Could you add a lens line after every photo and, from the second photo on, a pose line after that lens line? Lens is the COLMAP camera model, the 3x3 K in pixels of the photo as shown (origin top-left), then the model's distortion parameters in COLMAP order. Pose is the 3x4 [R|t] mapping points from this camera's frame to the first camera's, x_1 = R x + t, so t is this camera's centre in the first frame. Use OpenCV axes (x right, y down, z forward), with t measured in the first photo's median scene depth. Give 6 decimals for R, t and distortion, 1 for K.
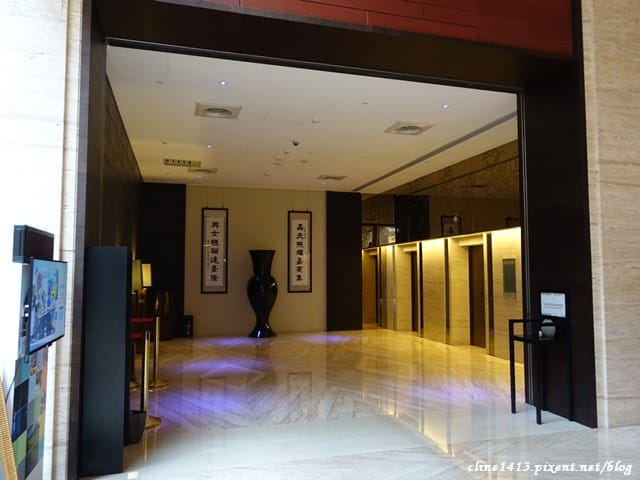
lens RADIAL K [[505.3, 0, 319.4], [0, 505.3, 243.8], [0, 0, 1]] dist [0.026232, -0.001519]
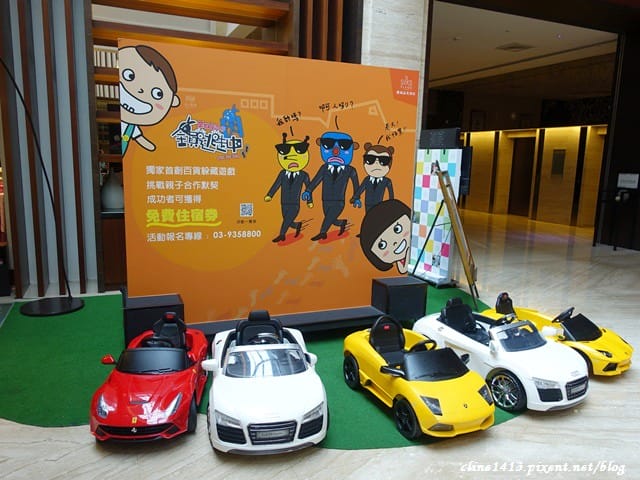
lens RADIAL K [[505.3, 0, 322.2], [0, 505.3, 237.5], [0, 0, 1]] dist [0.026232, -0.001519]
pose [[0.991712, 0.015140, 0.127589, -0.394492], [-0.042637, 0.975541, 0.215644, -0.006358], [-0.121203, -0.219297, 0.968100, -0.269302]]
